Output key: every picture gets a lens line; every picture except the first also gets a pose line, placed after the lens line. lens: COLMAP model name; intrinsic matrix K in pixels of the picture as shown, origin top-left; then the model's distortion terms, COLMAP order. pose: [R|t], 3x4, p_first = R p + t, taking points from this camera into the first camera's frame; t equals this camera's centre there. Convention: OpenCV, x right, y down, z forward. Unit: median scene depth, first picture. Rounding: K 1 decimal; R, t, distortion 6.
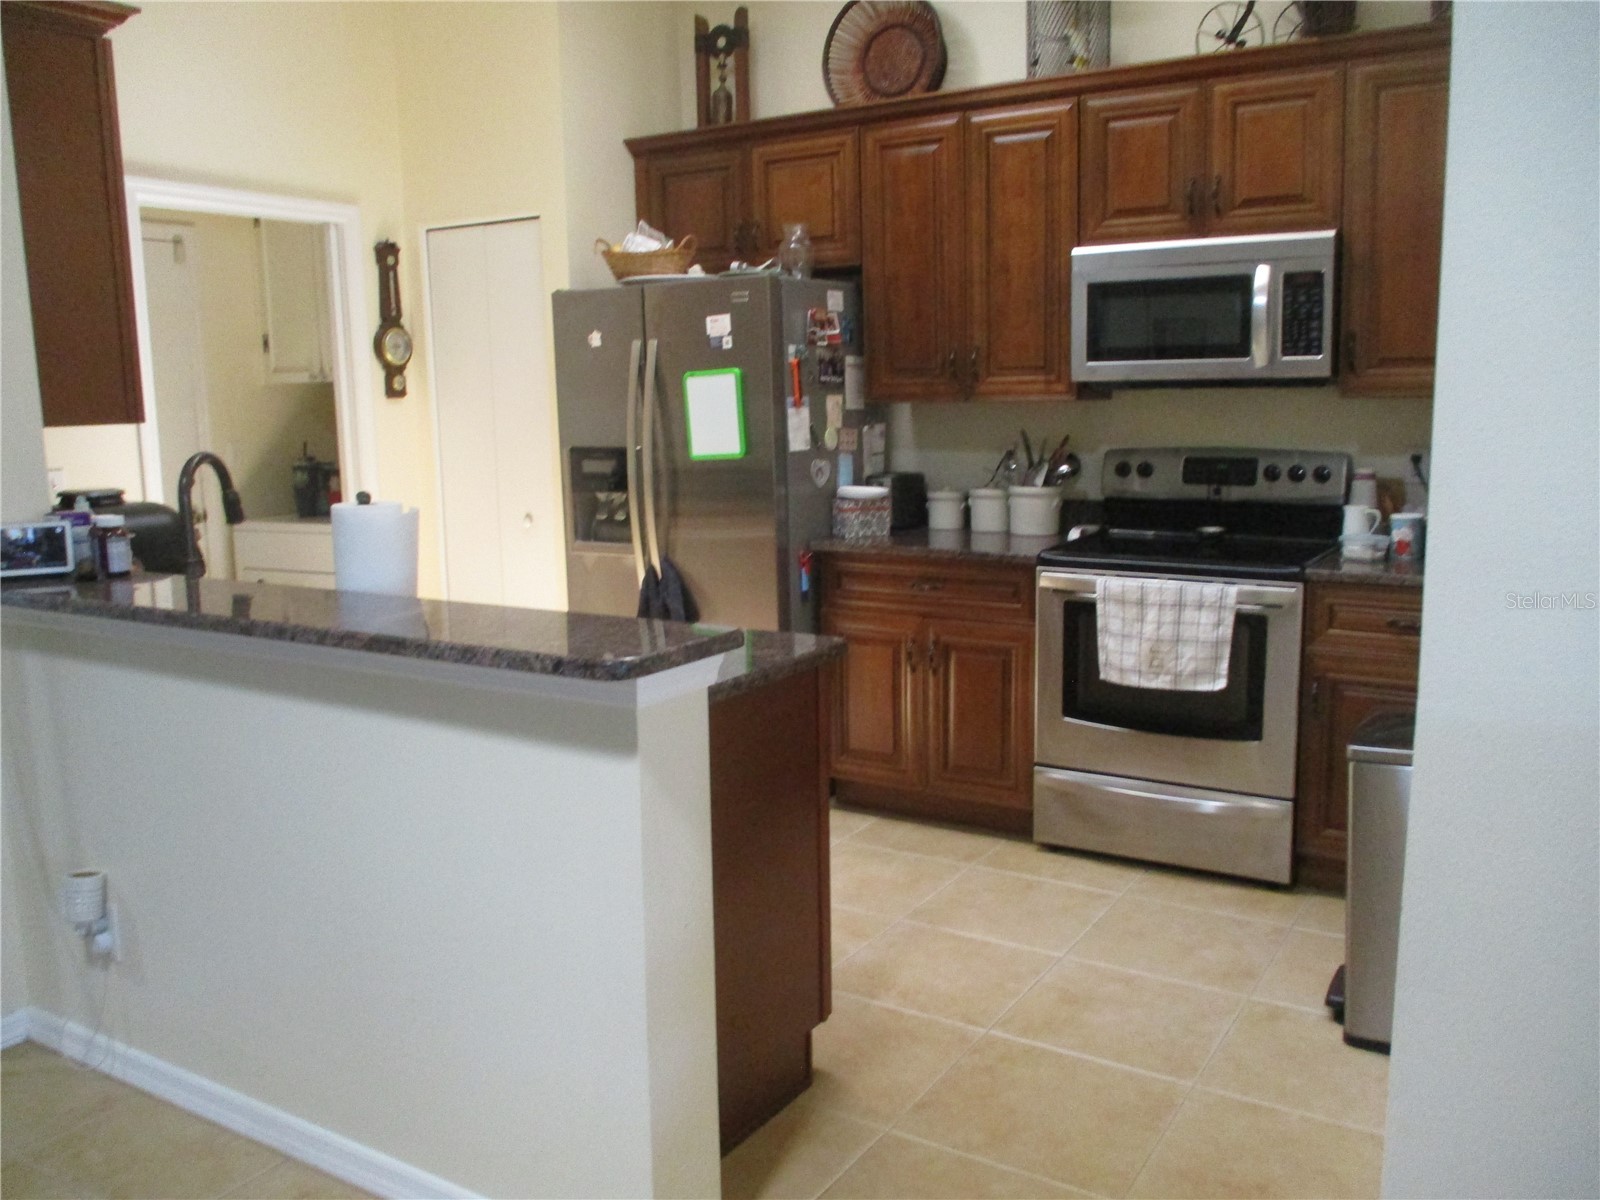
lens RADIAL K [[1346.7, 0, 802.4], [0, 1346.7, 600.8], [0, 0, 1]] dist [-0.014347, -0.003748]
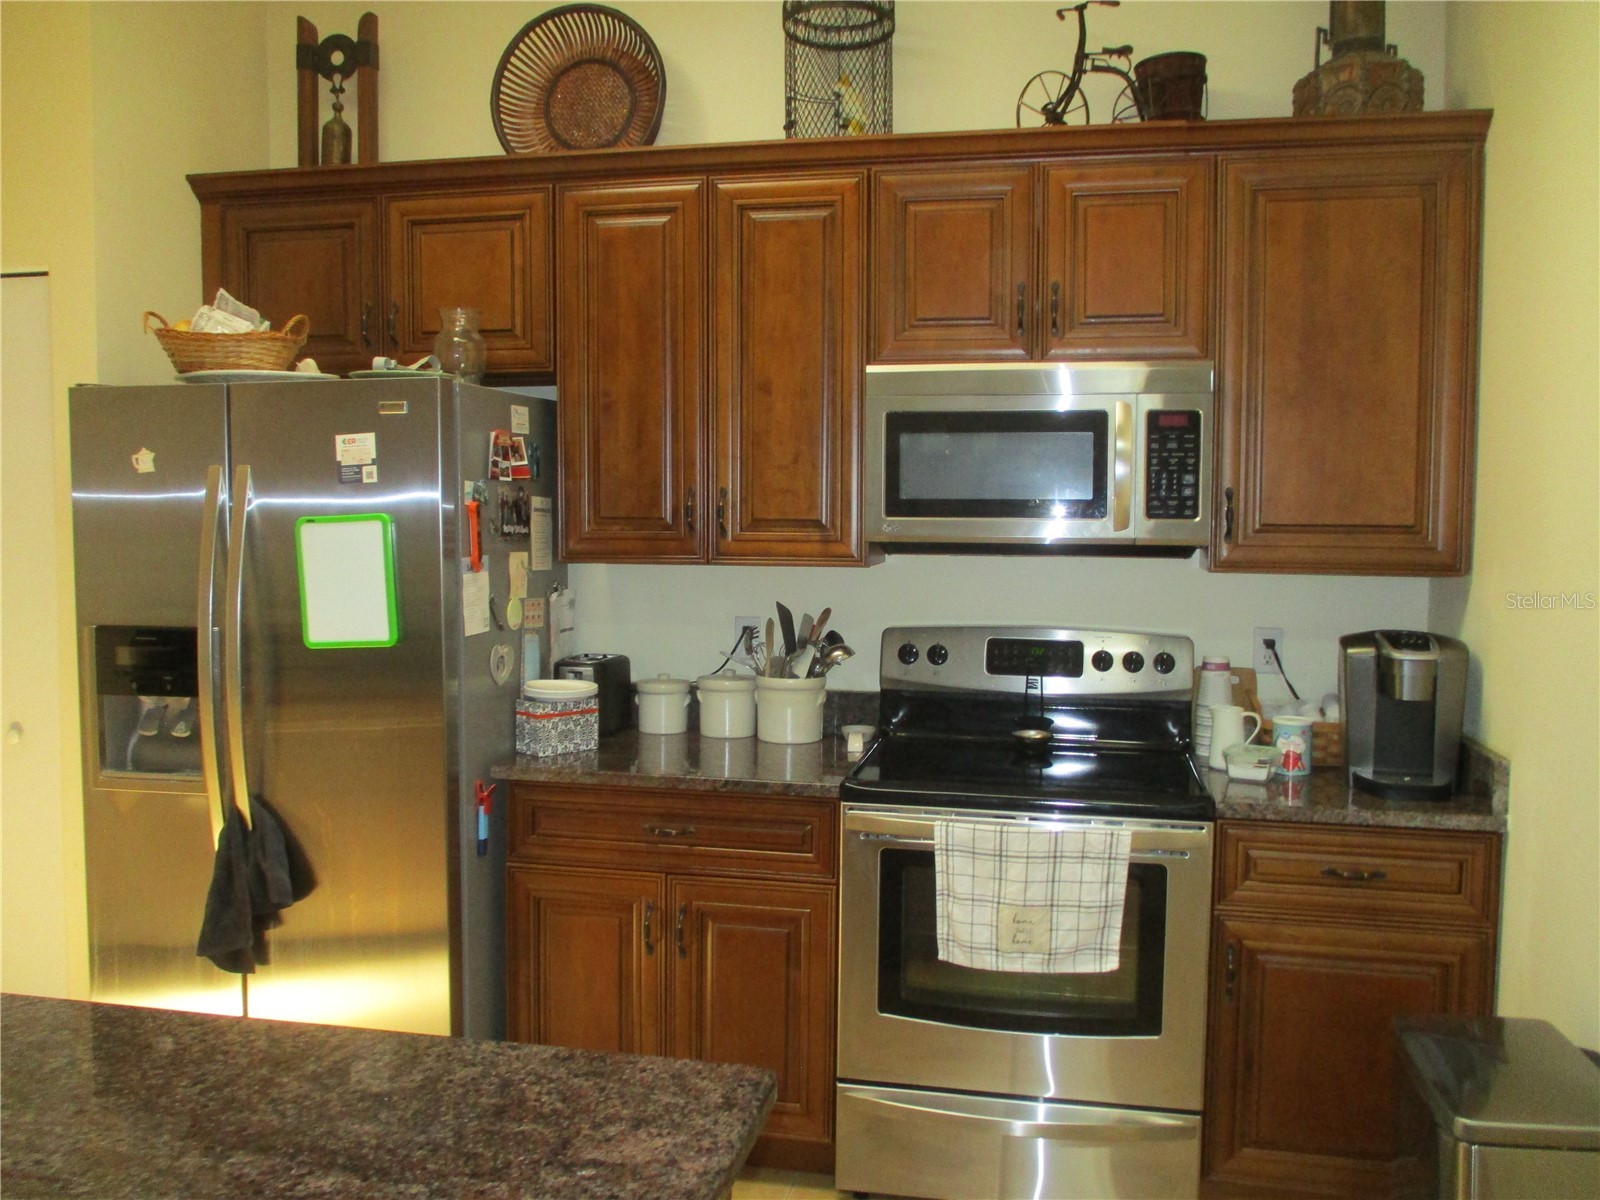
lens RADIAL K [[1346.7, 0, 802.6], [0, 1346.7, 594.4], [0, 0, 1]] dist [-0.014347, -0.003748]
pose [[0.938460, 0.001541, 0.345384, -0.082288], [0.031179, 0.995529, -0.089160, -0.065387], [-0.343978, 0.094441, 0.934216, 0.303640]]
